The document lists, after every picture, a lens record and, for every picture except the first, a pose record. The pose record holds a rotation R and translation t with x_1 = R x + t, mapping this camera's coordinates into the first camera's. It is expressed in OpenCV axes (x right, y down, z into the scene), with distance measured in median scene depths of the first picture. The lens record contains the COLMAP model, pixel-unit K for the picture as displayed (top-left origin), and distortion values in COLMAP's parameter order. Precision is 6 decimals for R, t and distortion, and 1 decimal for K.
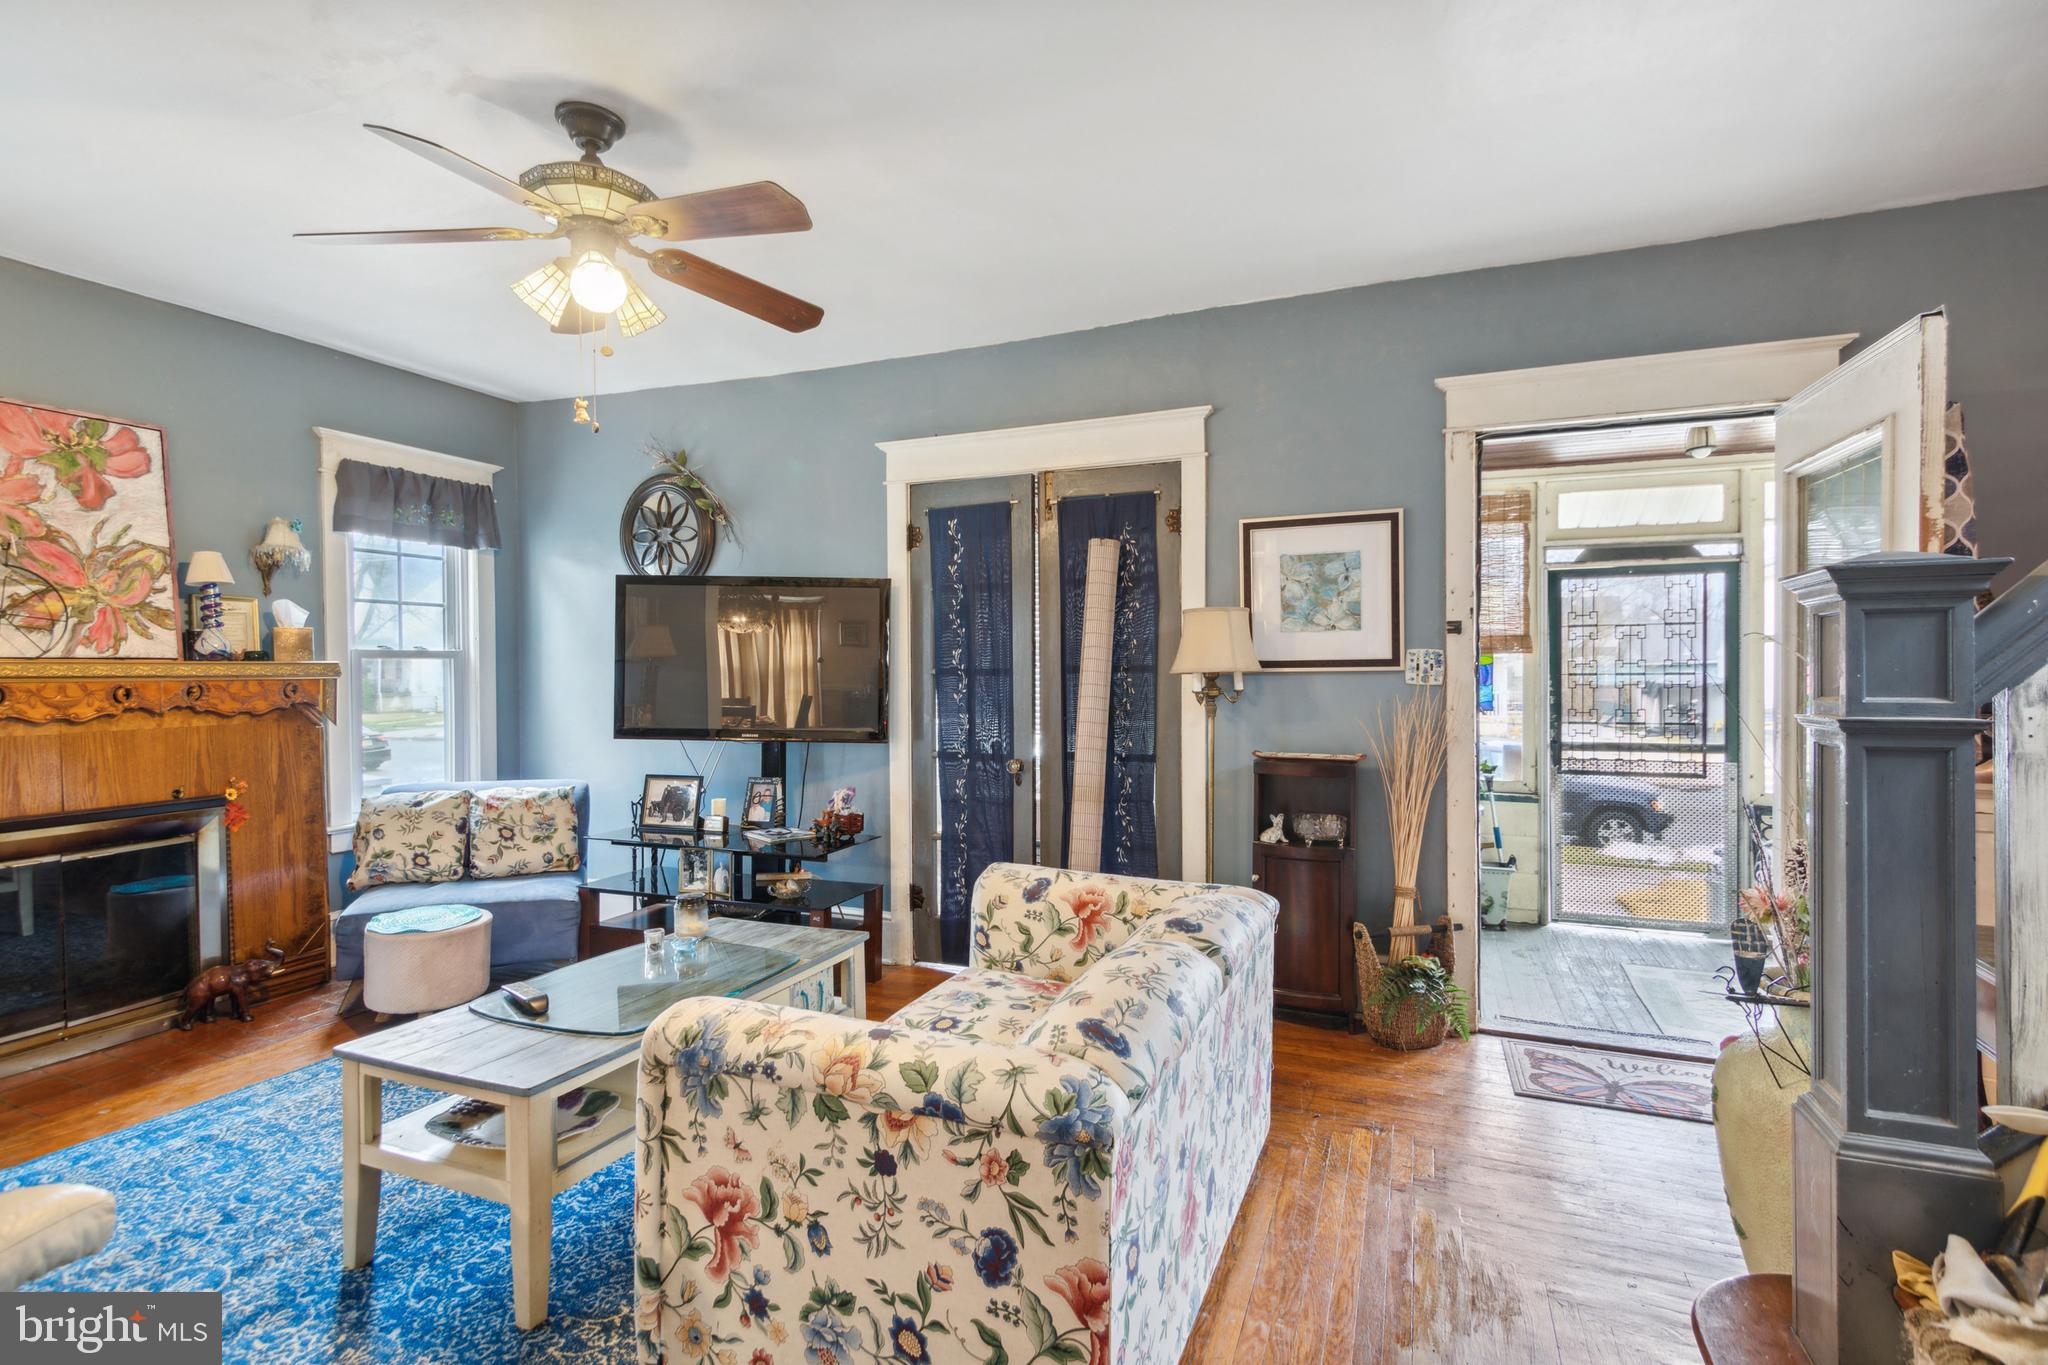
lens RADIAL K [[984.1, 0, 1036.8], [0, 984.1, 671.5], [0, 0, 1]] dist [0.022077, -0.006674]
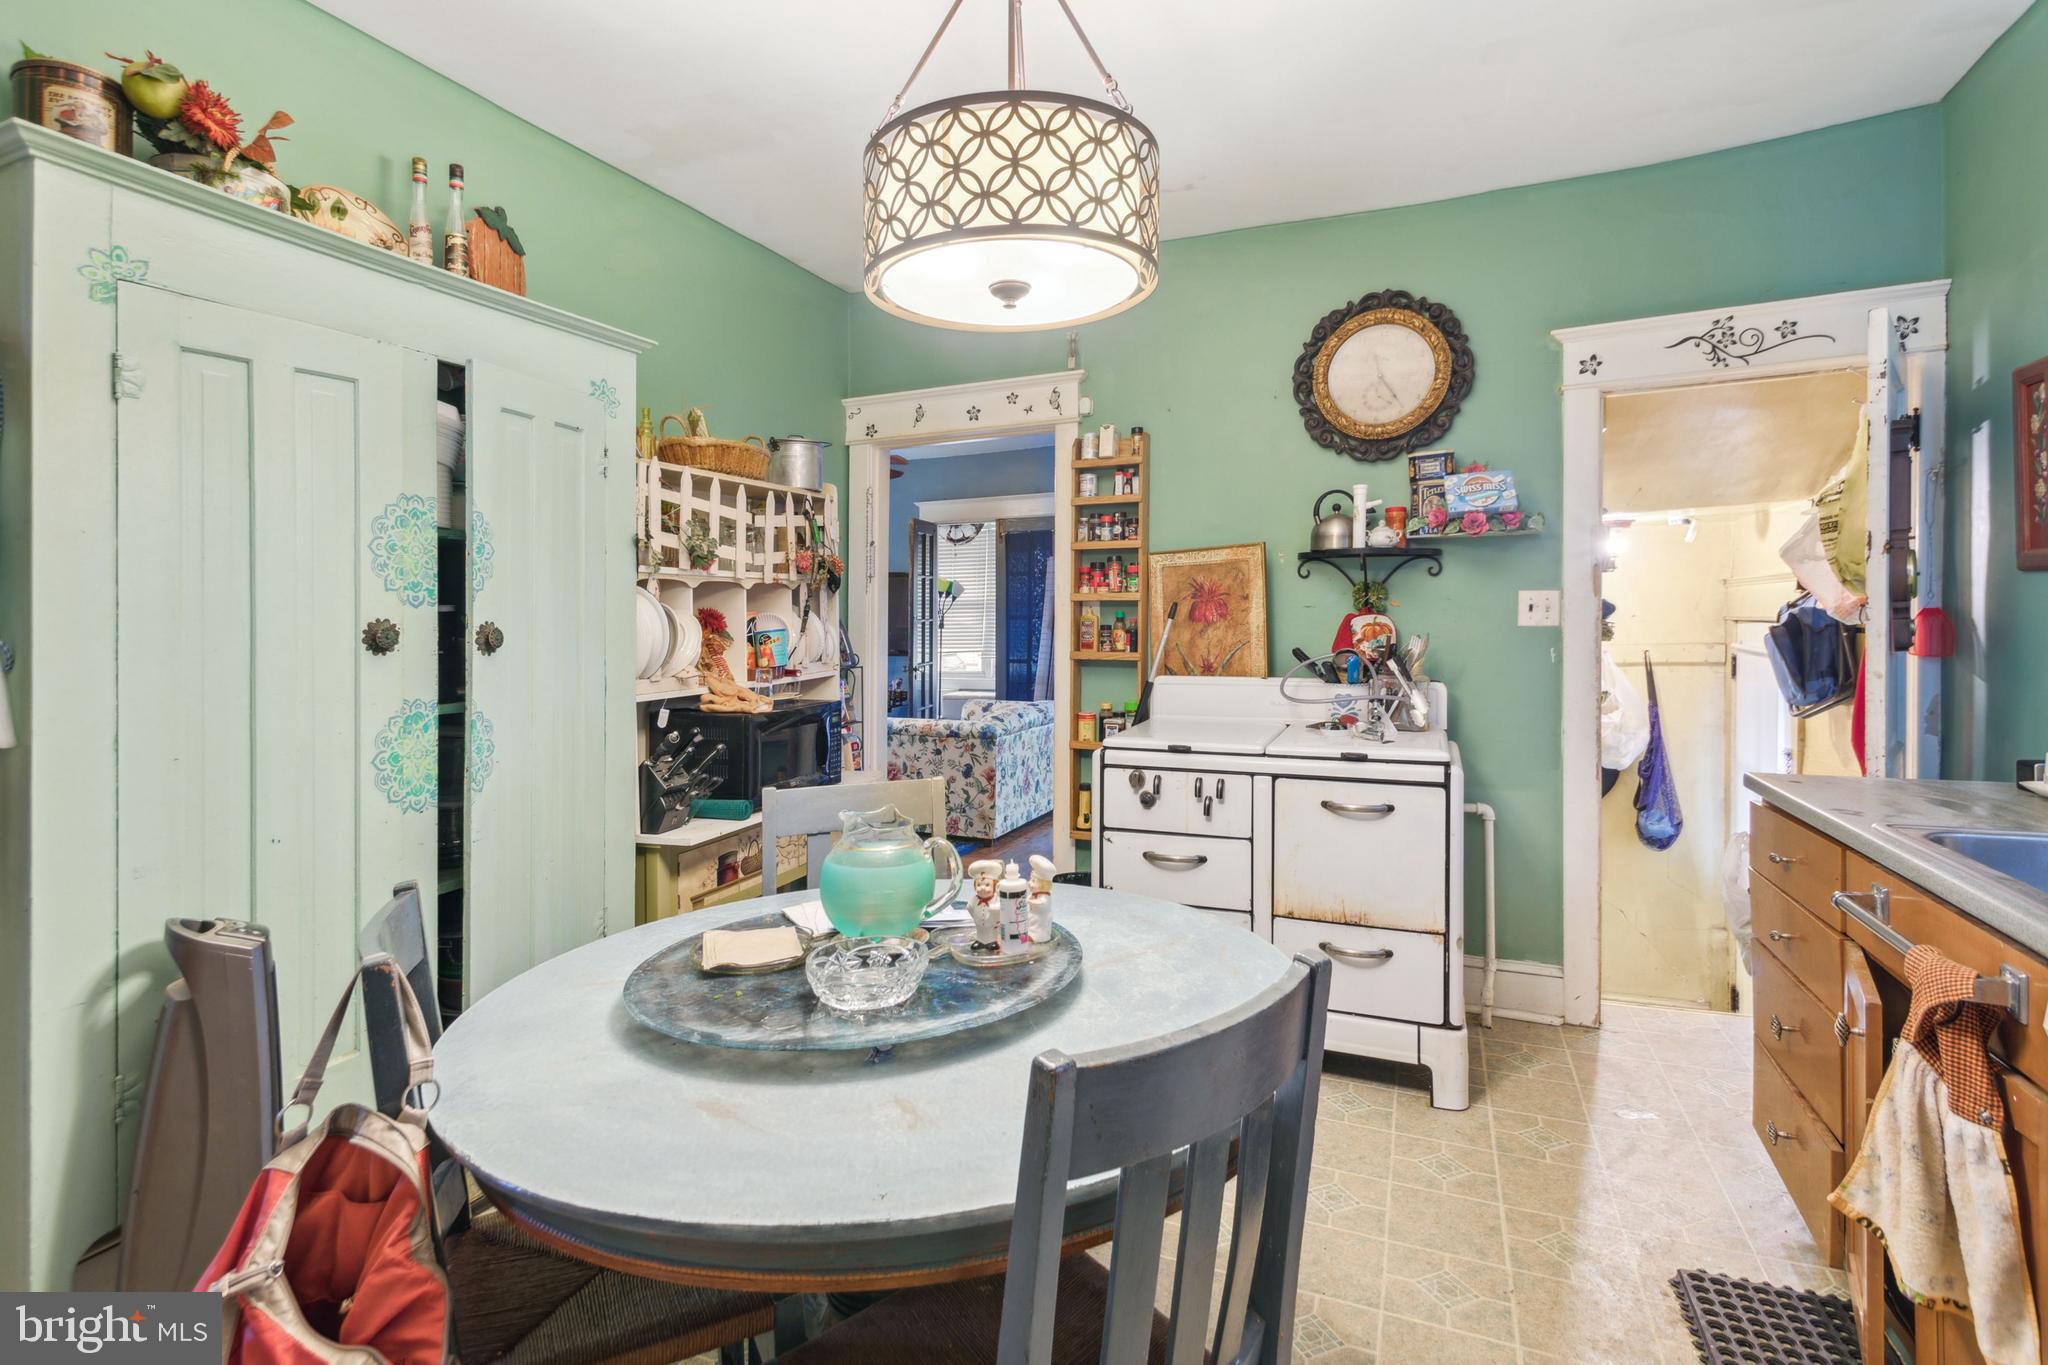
lens RADIAL K [[984.1, 0, 959.9], [0, 984.1, 621.4], [0, 0, 1]] dist [0.022077, -0.006674]
pose [[0.997650, -0.003877, -0.068412, 0.079683], [0.004115, 0.999986, 0.003340, -0.004717], [0.068398, -0.003614, 0.997652, -1.166253]]
